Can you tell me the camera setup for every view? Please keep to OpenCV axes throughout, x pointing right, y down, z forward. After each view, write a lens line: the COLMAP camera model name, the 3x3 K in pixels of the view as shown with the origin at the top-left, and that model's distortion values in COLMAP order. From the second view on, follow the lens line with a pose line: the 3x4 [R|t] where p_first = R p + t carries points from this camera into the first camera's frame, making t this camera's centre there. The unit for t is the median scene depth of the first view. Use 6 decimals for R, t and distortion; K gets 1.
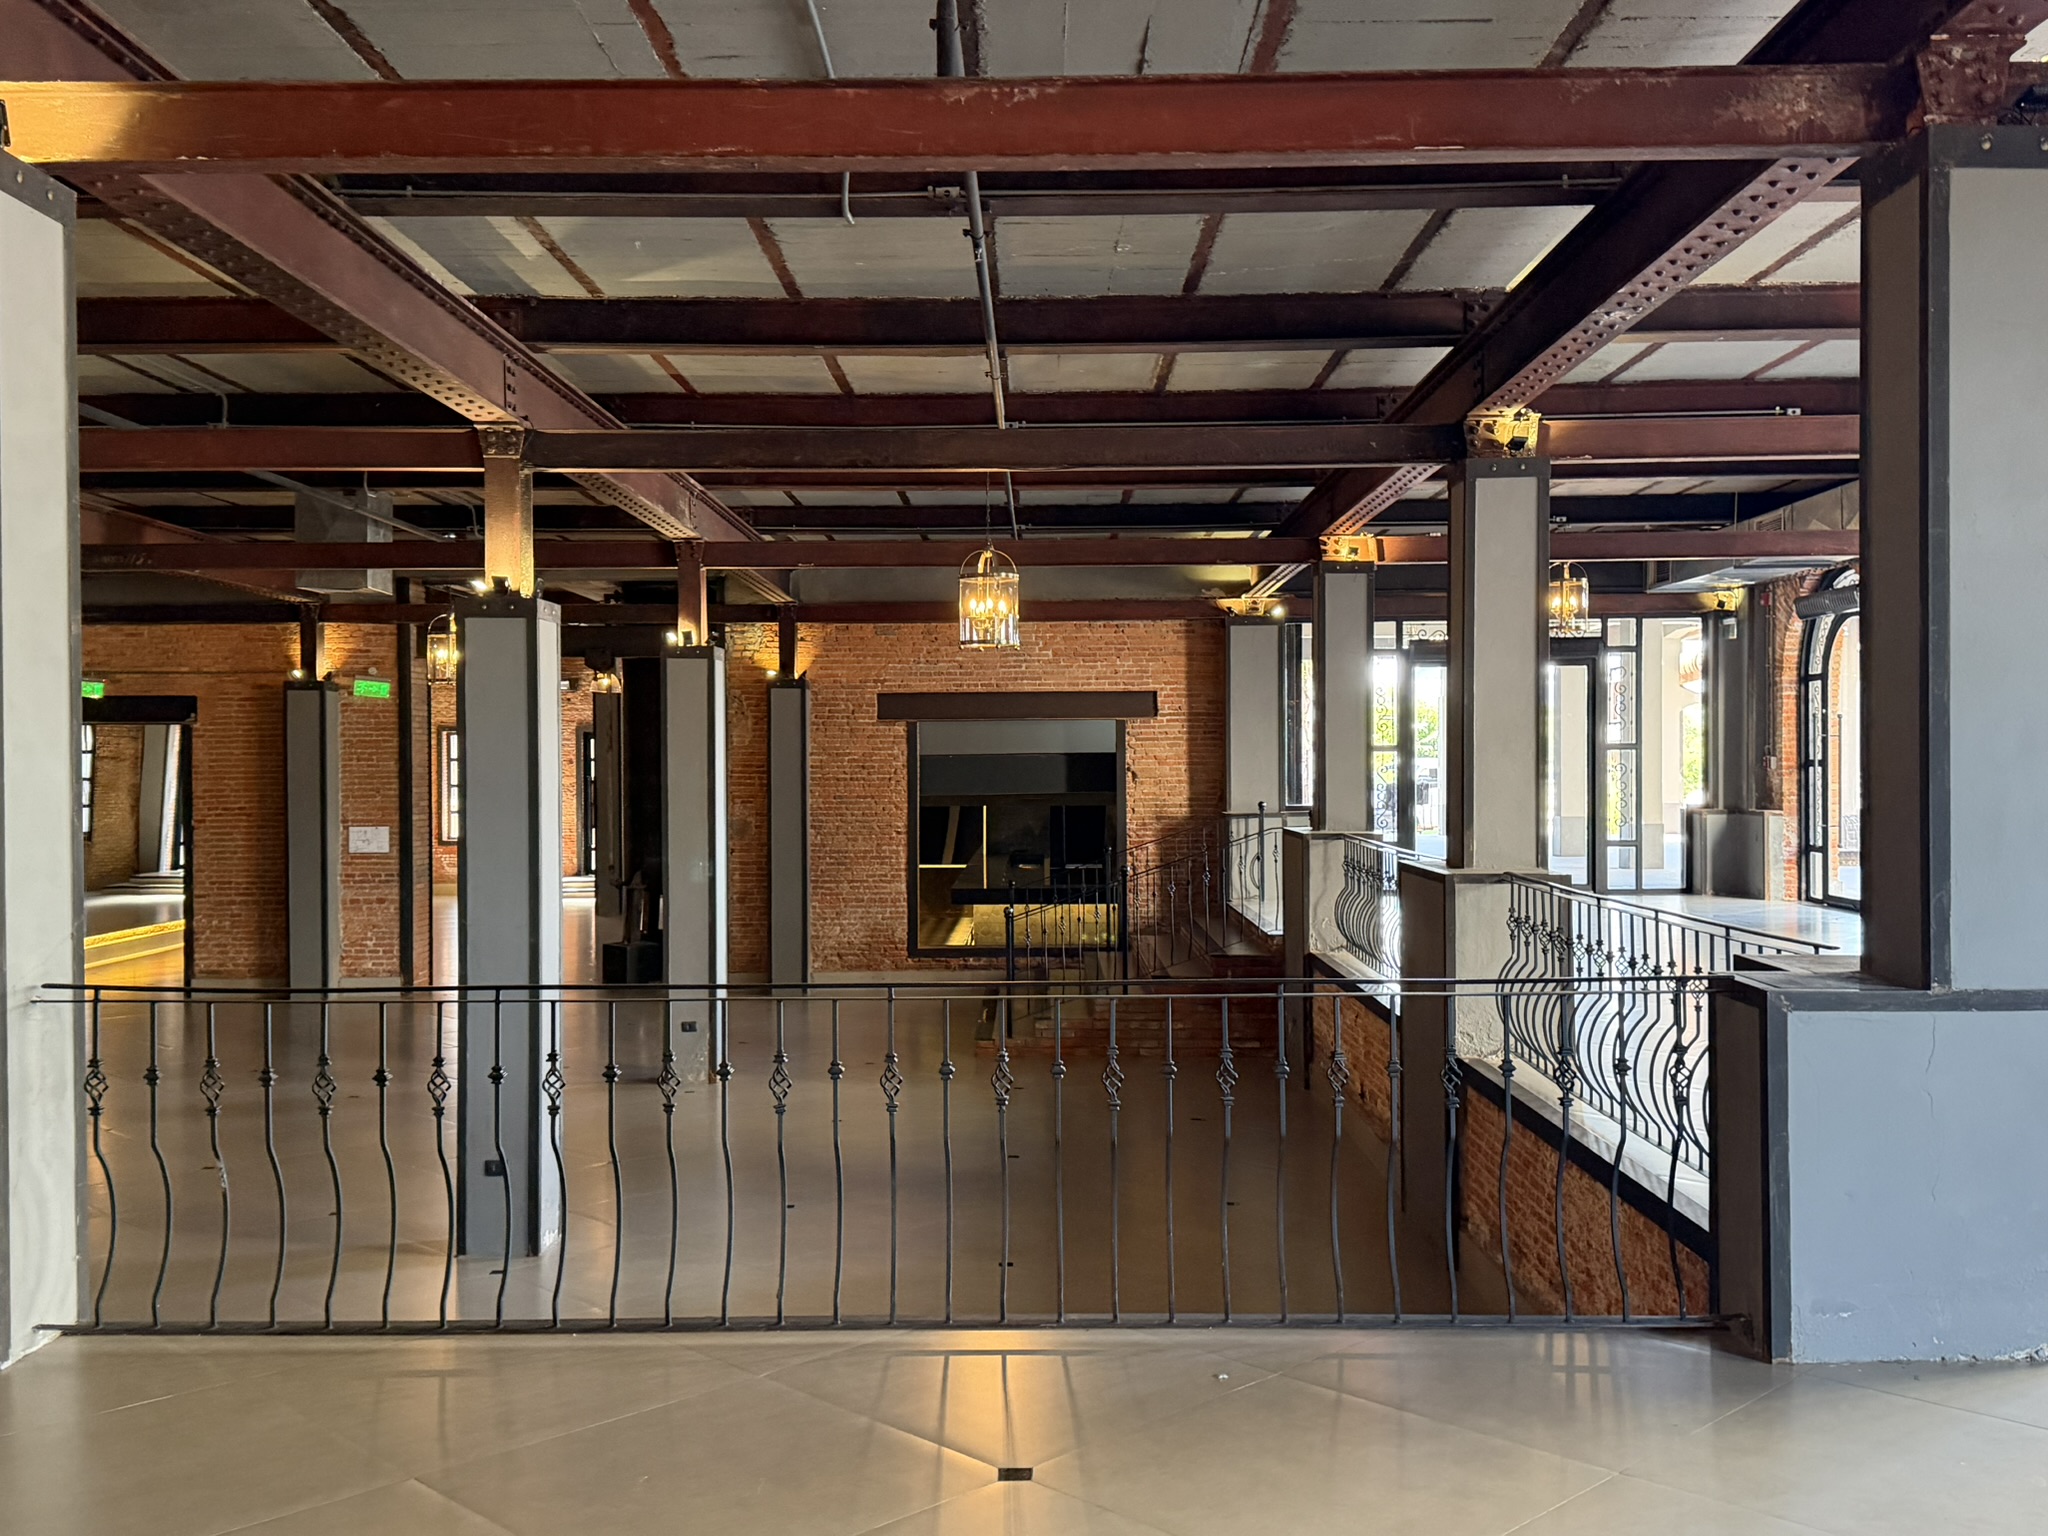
lens RADIAL K [[1889.2, 0, 1026.1], [0, 1889.2, 765.7], [0, 0, 1]] dist [0.010557, 0.000000]
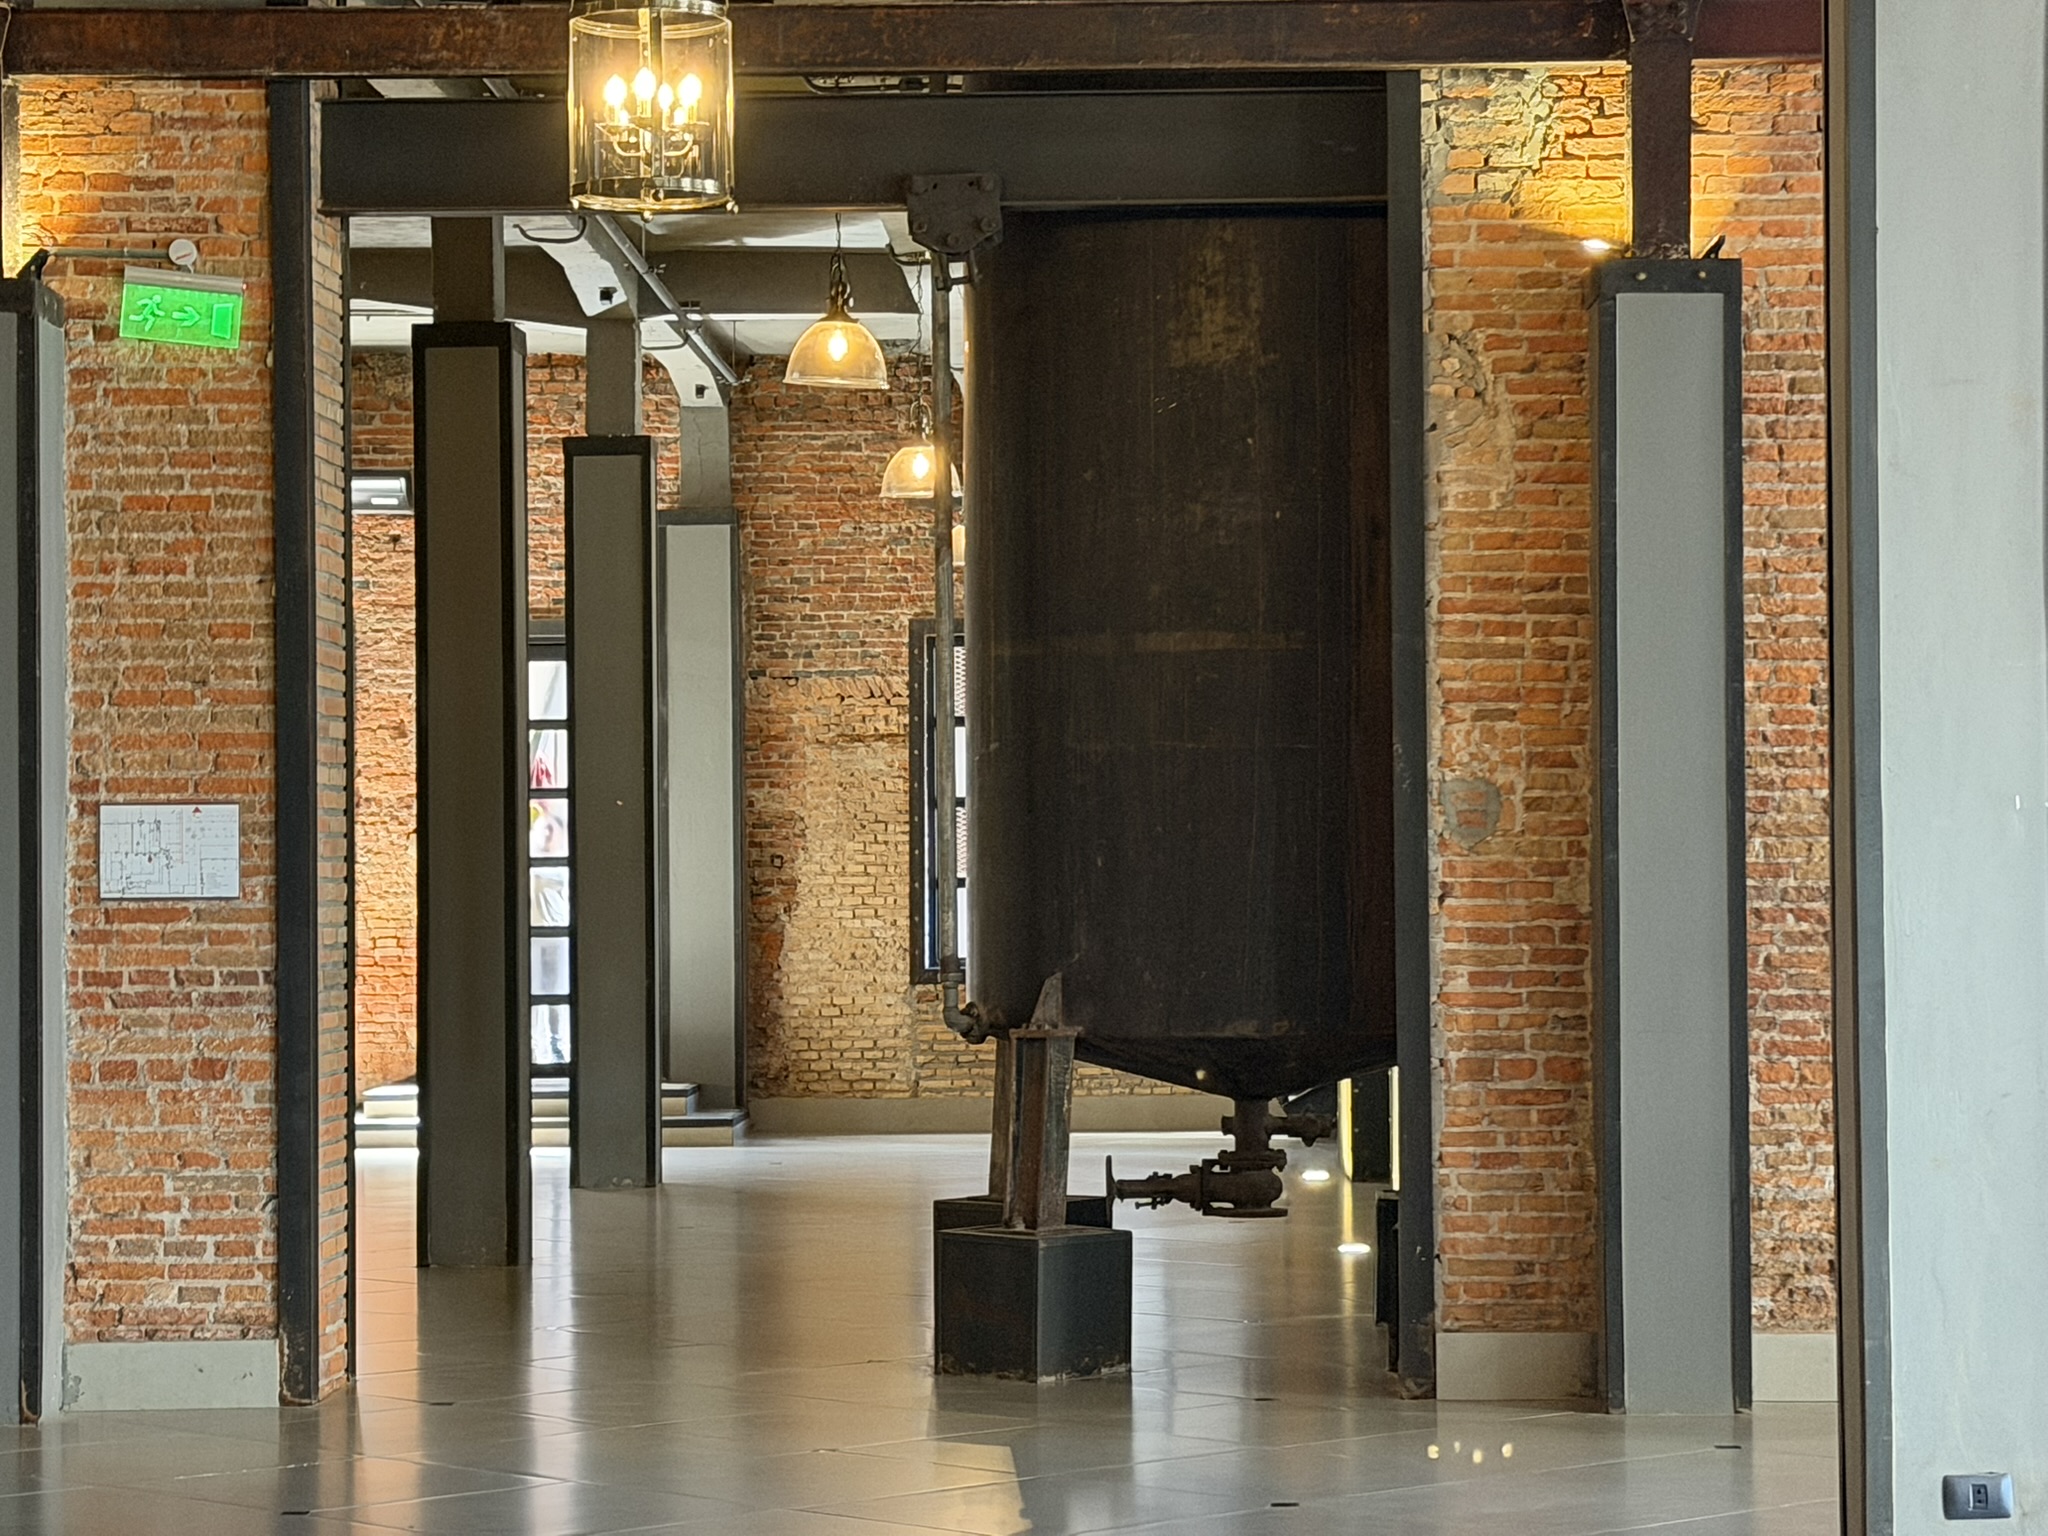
lens RADIAL K [[4950.2, 0, 1023.3], [0, 4950.2, 769.7], [0, 0, 1]] dist [0.100972, 0.000000]
pose [[0.996841, -0.005209, -0.079248, -0.161519], [0.003508, 0.999761, -0.021585, 0.043320], [0.079342, 0.021239, 0.996621, 0.271884]]
